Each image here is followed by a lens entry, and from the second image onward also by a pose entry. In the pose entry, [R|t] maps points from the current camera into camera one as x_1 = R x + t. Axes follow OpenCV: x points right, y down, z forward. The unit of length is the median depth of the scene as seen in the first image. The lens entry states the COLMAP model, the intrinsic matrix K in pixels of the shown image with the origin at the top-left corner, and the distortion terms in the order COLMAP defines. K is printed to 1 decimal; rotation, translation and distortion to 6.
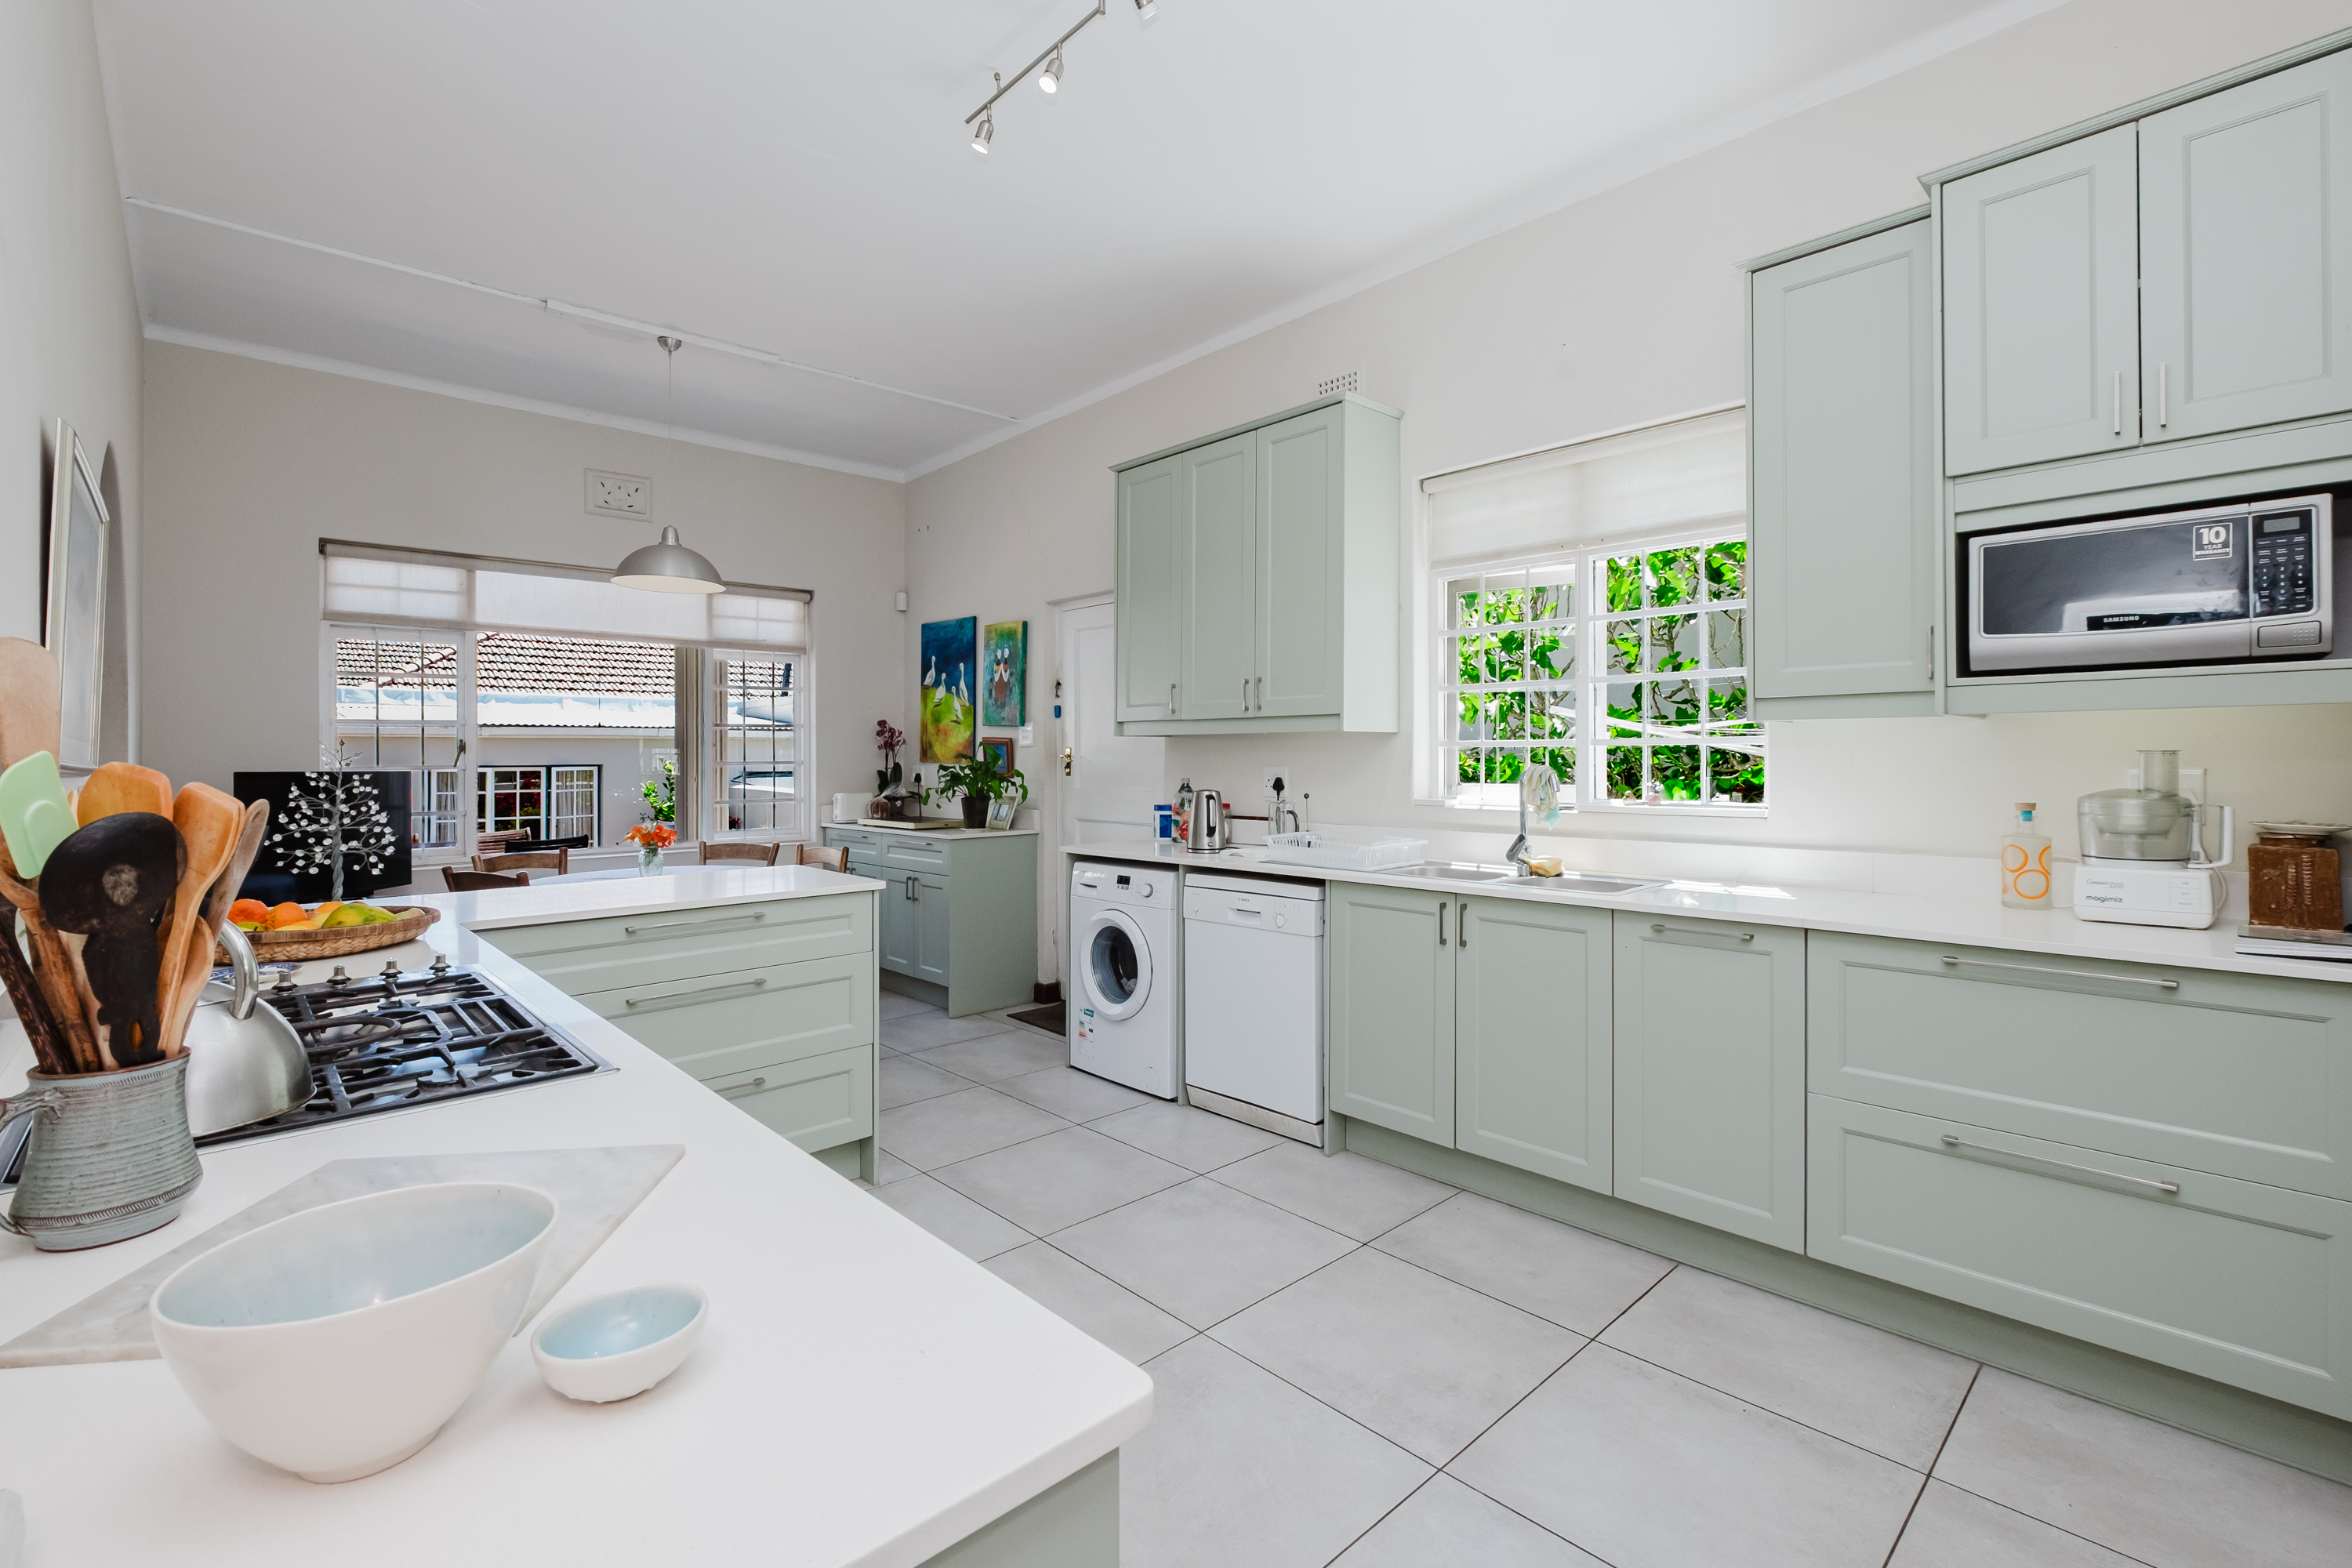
lens RADIAL K [[1055.0, 0, 1168.2], [0, 1055.0, 732.7], [0, 0, 1]] dist [-0.003229, -0.000845]
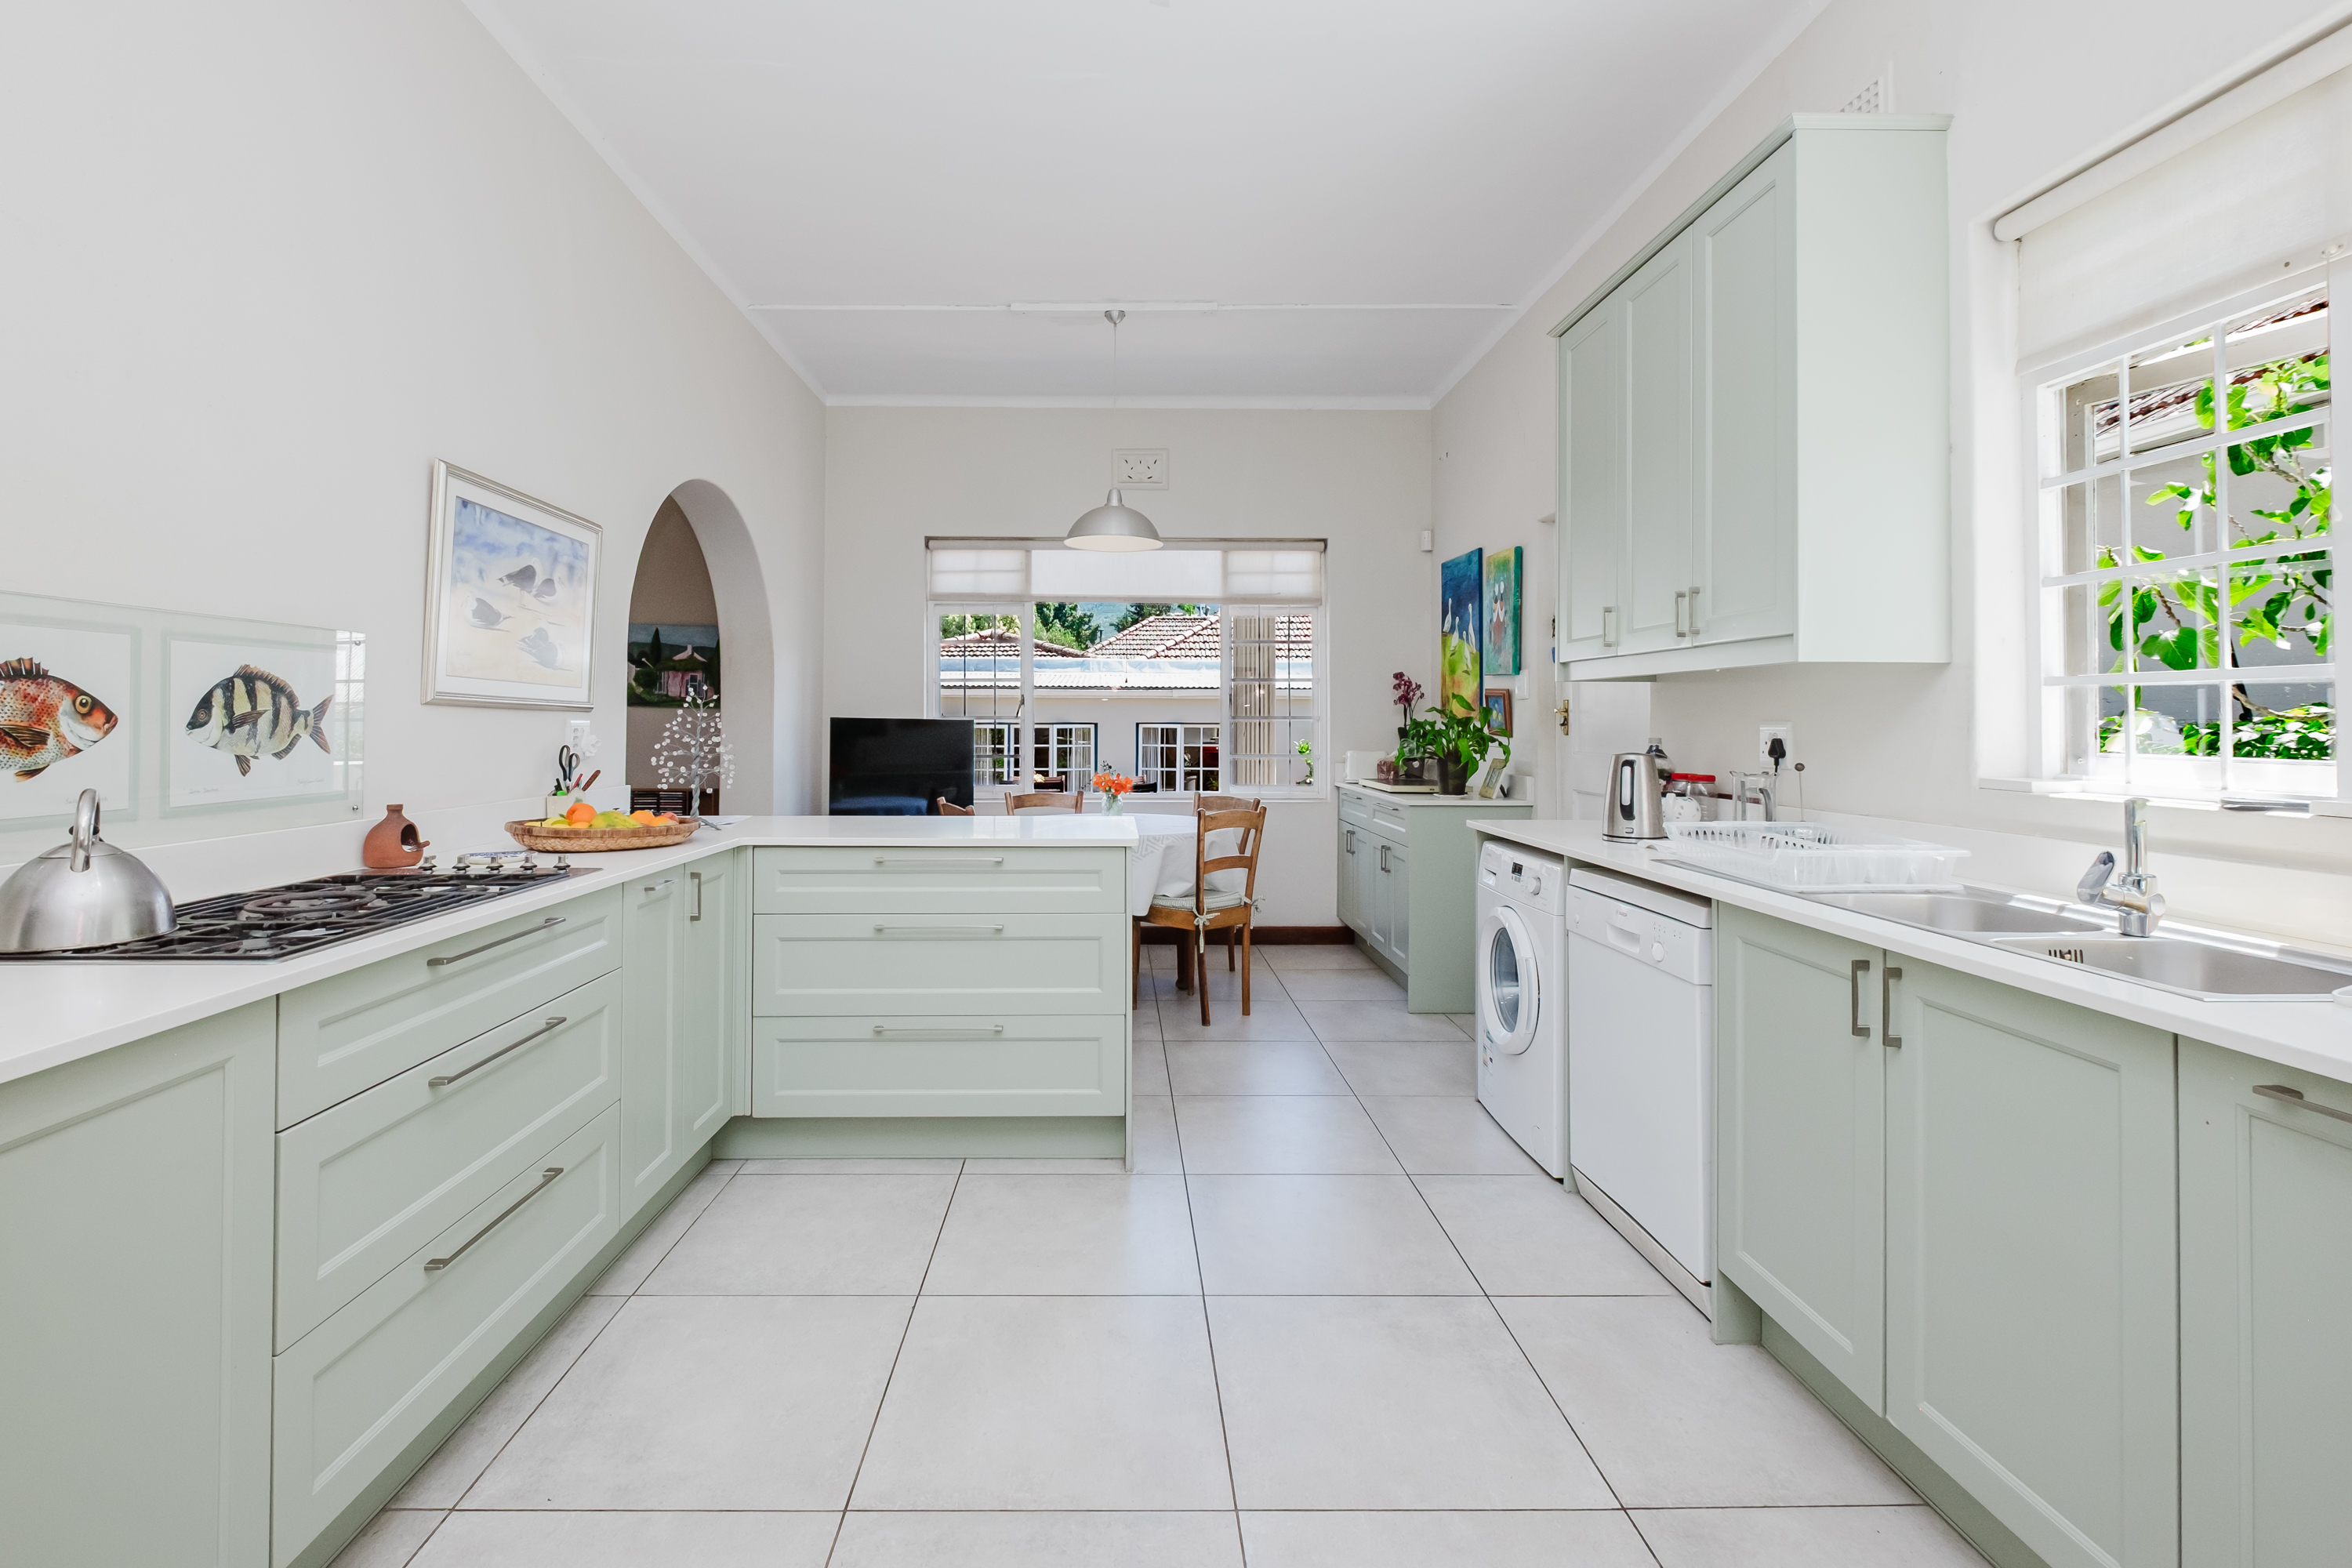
lens RADIAL K [[1059.6, 0, 1176.4], [0, 1059.6, 684.8], [0, 0, 1]] dist [-0.004438, -0.000658]
pose [[0.731066, -0.016020, -0.682119, 0.283291], [0.005524, 0.999831, -0.017561, 0.018604], [0.682285, 0.009071, 0.731030, 0.263637]]
